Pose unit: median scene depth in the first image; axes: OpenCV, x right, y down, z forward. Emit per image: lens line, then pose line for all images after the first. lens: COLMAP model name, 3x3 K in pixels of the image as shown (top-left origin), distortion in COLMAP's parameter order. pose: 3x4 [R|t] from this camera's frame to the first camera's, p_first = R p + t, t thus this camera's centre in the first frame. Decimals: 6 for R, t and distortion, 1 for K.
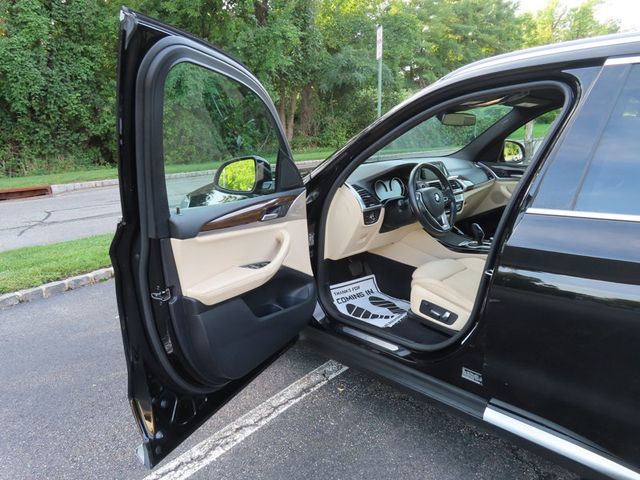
lens RADIAL K [[458.9, 0, 321.1], [0, 458.9, 240.5], [0, 0, 1]] dist [-0.007490, 0.004322]
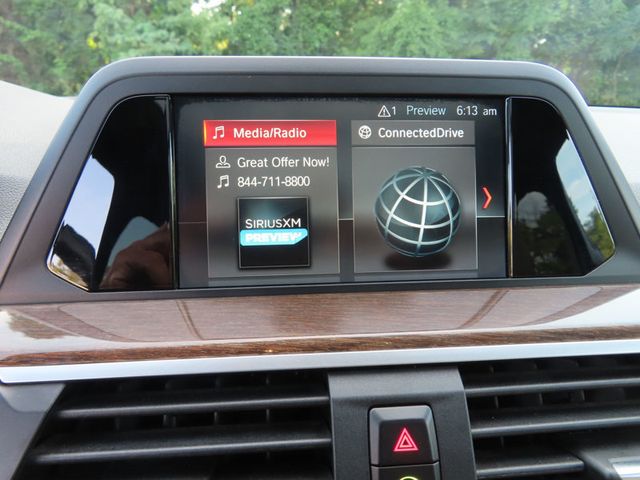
lens RADIAL K [[461.2, 0, 320.0], [0, 461.2, 240.0], [0, 0, 1]] dist [-0.002915, -0.003335]
pose [[0.846281, 0.181527, -0.500855, 0.053835], [-0.164615, 0.983252, 0.078218, -0.027570], [0.506665, 0.016254, 0.861990, 0.173484]]
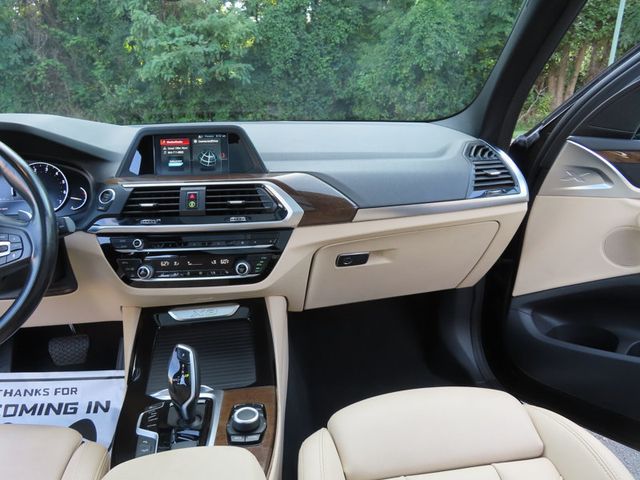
lens RADIAL K [[457.2, 0, 322.0], [0, 457.2, 239.9], [0, 0, 1]] dist [-0.008543, 0.002655]
pose [[0.815266, 0.186588, -0.548203, 0.091861], [-0.153750, 0.982436, 0.105734, -0.026146], [0.558303, -0.001915, 0.829635, 0.148103]]
